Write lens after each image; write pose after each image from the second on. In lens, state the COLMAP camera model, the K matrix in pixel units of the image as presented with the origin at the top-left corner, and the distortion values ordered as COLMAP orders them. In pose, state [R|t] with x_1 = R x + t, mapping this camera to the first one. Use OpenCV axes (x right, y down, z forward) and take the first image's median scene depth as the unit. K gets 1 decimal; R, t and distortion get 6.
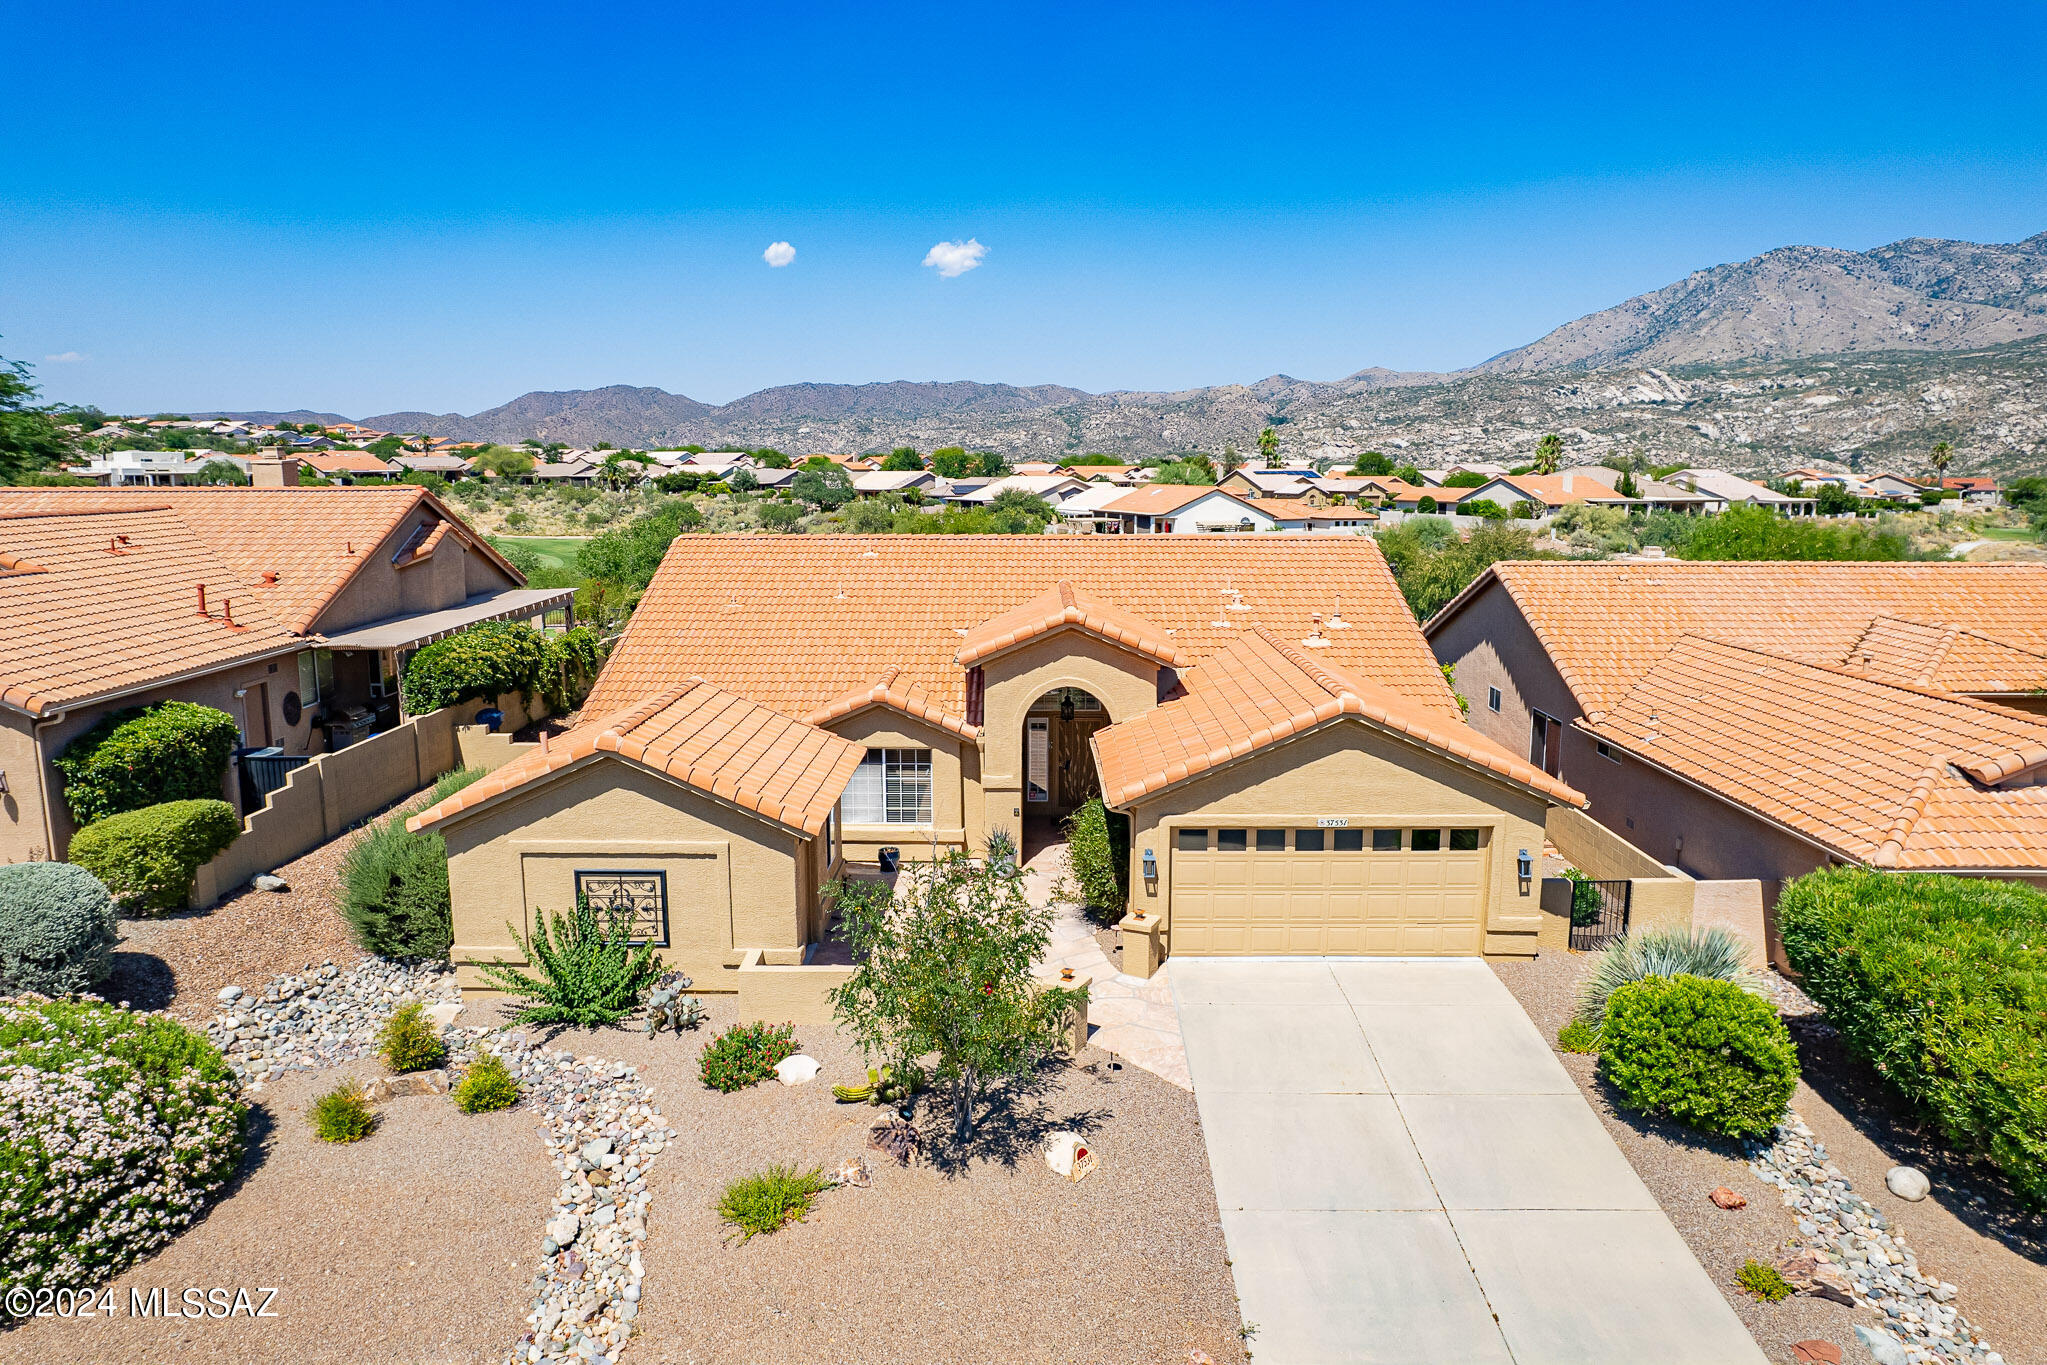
lens RADIAL K [[1280.7, 0, 1008.3], [0, 1280.7, 683.3], [0, 0, 1]] dist [-0.077187, 0.066686]
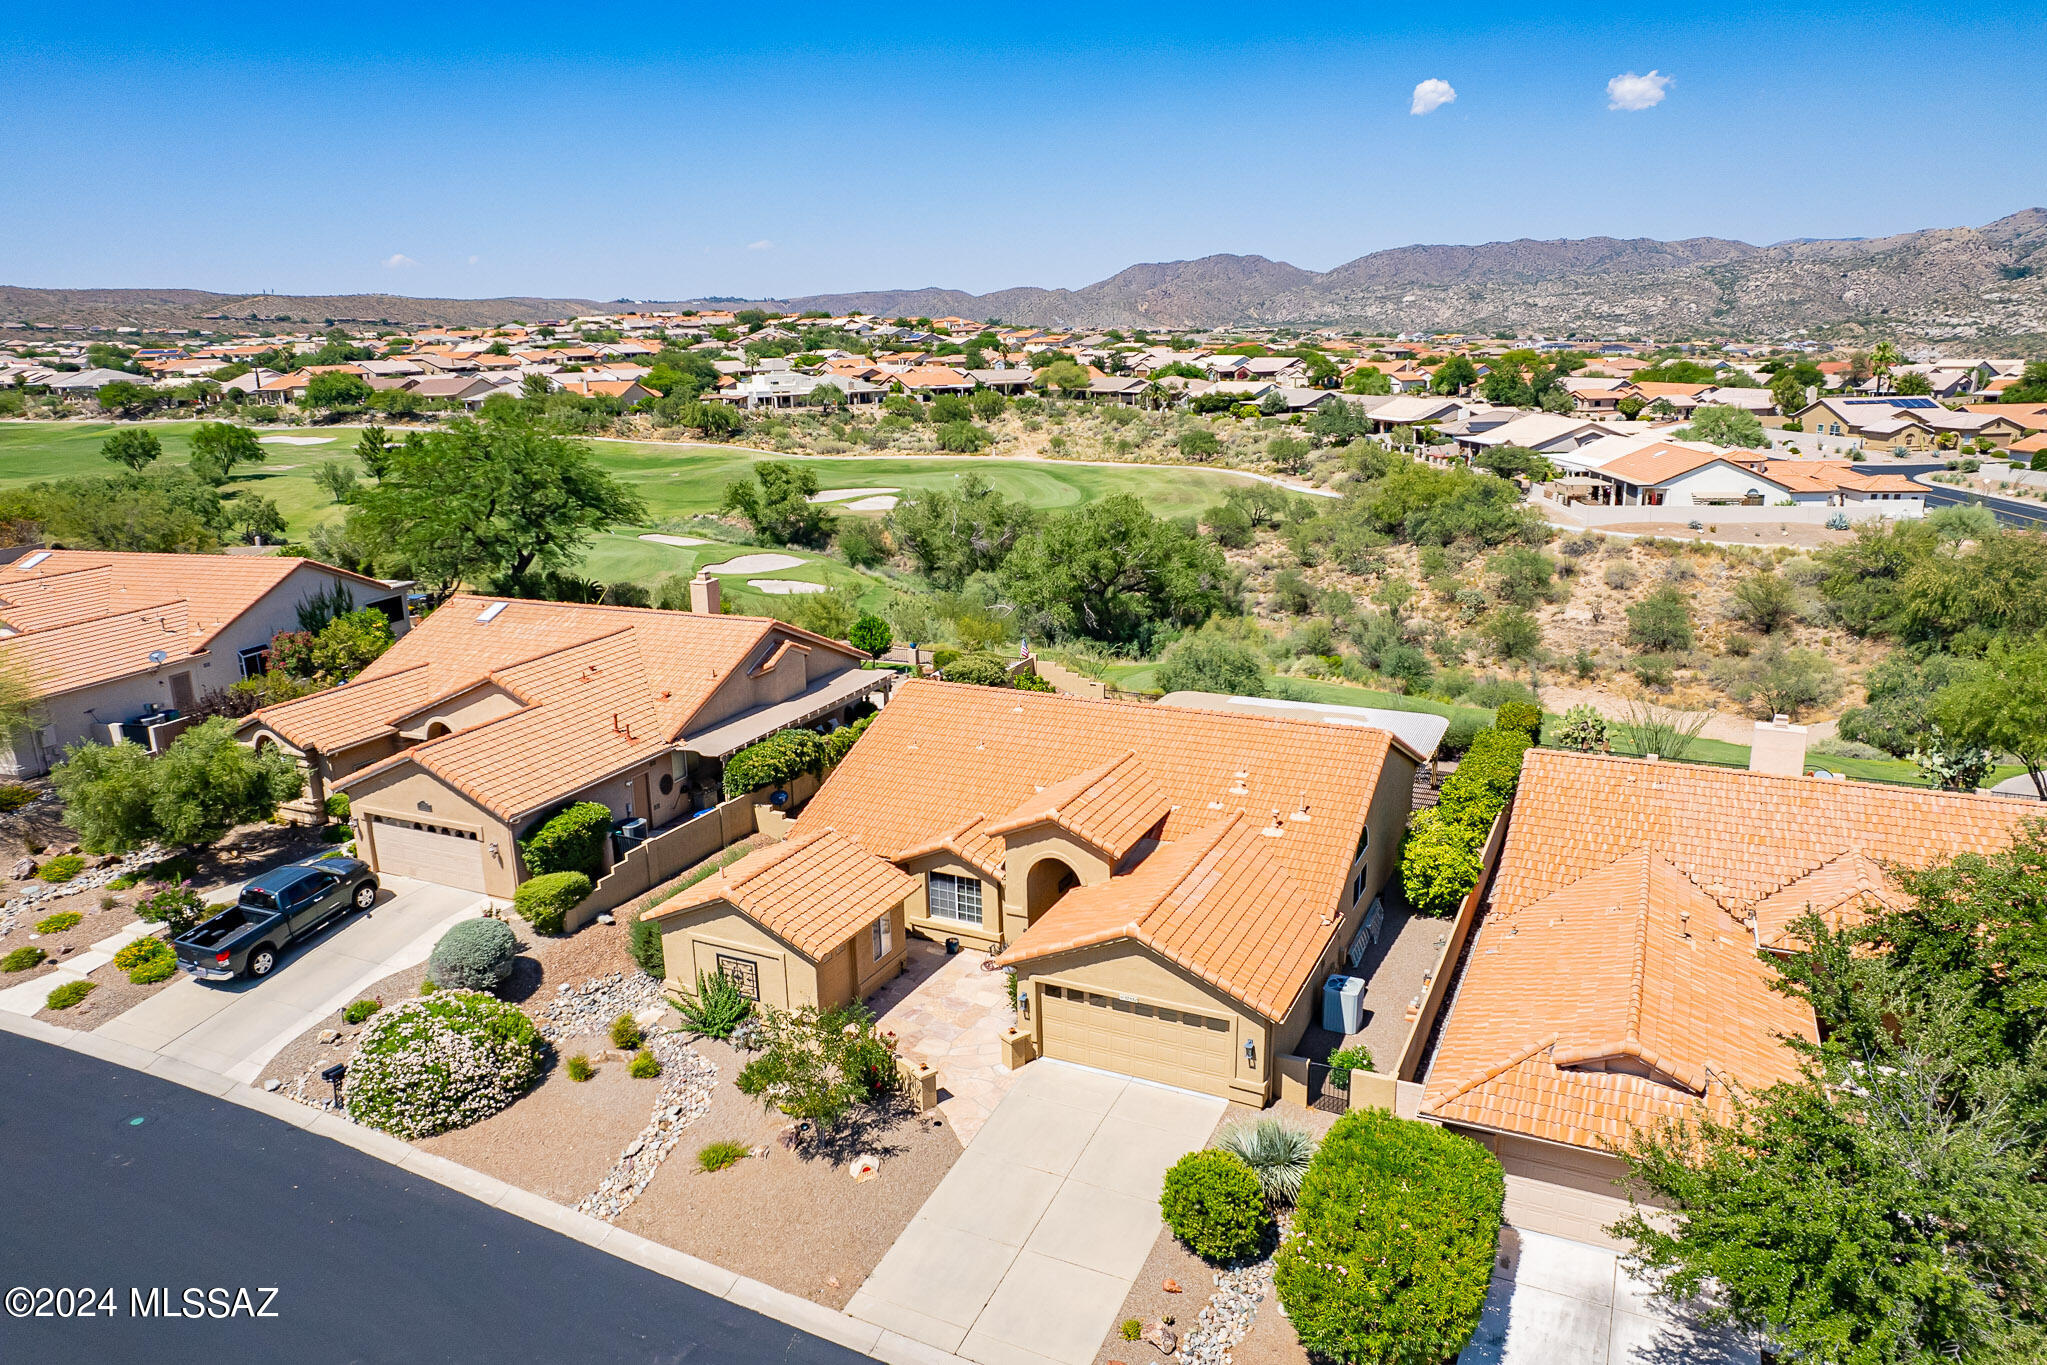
lens RADIAL K [[1280.7, 0, 1008.3], [0, 1280.7, 683.3], [0, 0, 1]] dist [-0.077187, 0.066686]
pose [[0.908438, 0.084960, -0.409294, 0.697090], [-0.051890, 0.994474, 0.091260, -0.393485], [0.414786, -0.061666, 0.907827, -0.438886]]
